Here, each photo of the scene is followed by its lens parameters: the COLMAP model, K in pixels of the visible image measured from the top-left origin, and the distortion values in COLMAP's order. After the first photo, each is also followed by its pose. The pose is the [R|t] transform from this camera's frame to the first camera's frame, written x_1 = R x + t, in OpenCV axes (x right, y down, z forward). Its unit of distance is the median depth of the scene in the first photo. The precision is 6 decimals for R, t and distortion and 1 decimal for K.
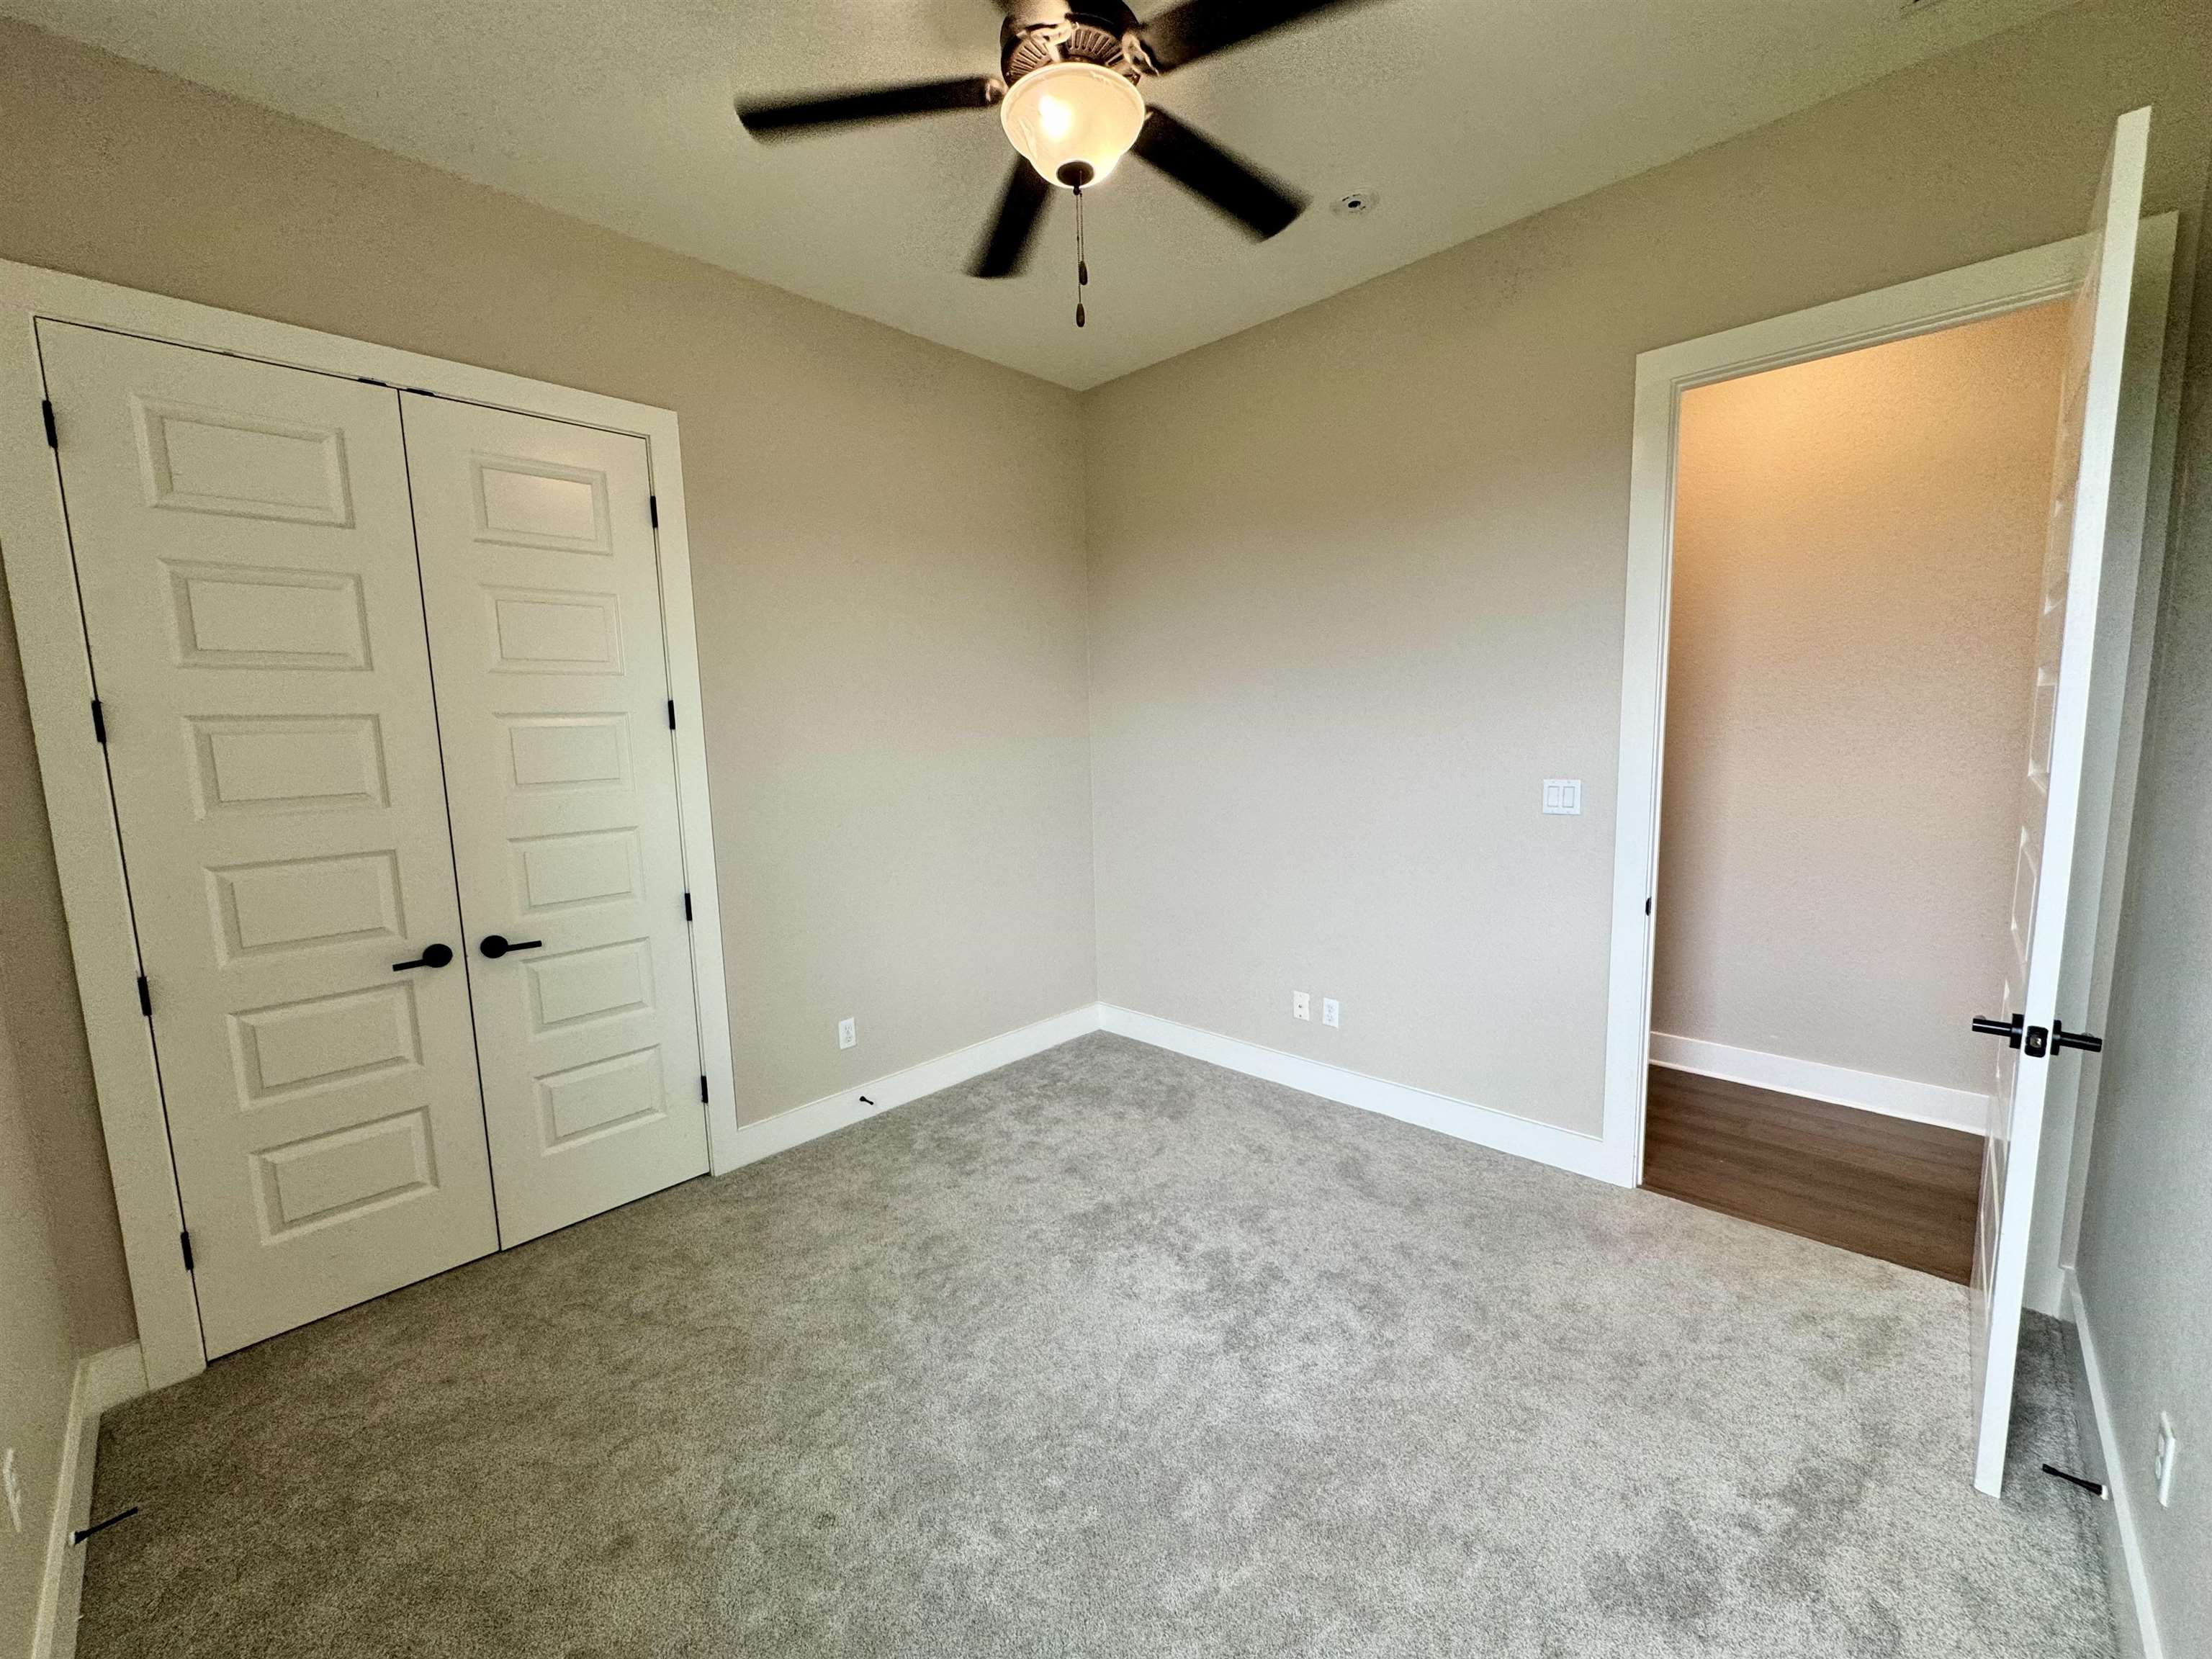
lens RADIAL K [[881.5, 0, 1111.8], [0, 881.5, 857.7], [0, 0, 1]] dist [0.013330, 0.000105]
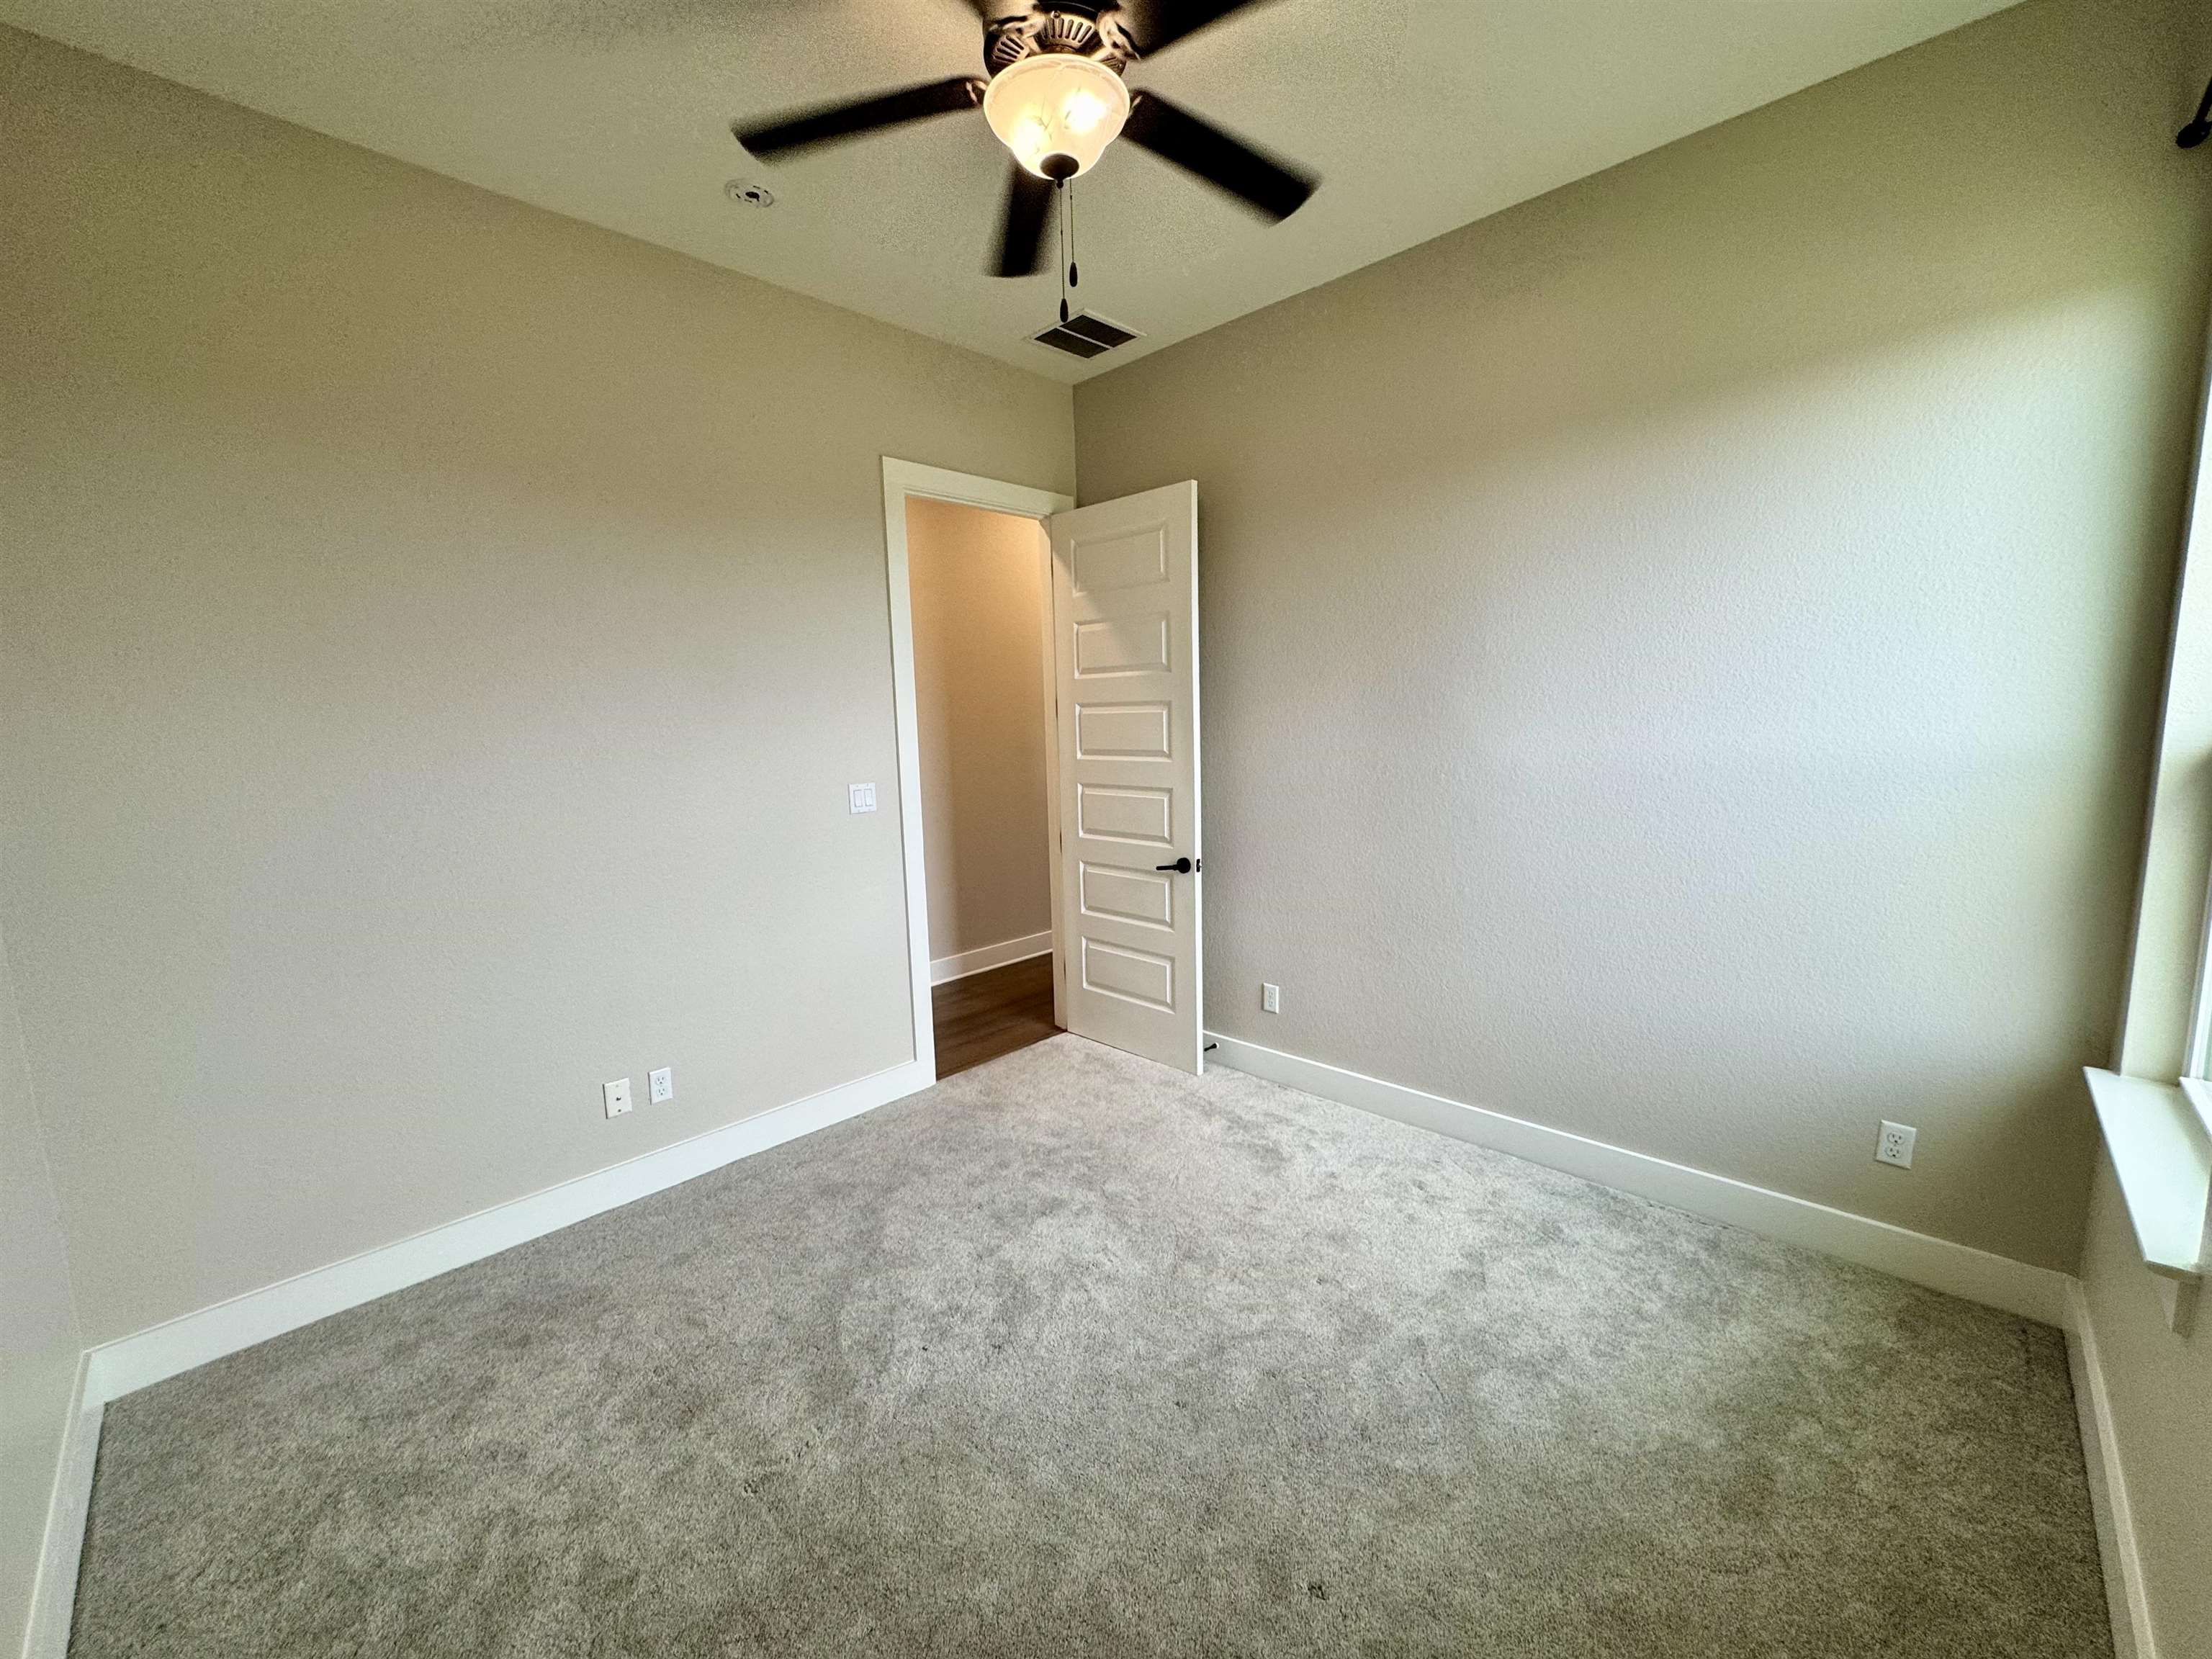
lens RADIAL K [[885.7, 0, 1115.3], [0, 885.7, 859.5], [0, 0, 1]] dist [-0.008081, -0.000050]
pose [[-0.009761, -0.130448, 0.991407, -0.737449], [0.173103, 0.976265, 0.130160, -0.089238], [-0.984855, 0.172886, 0.013052, 0.701290]]
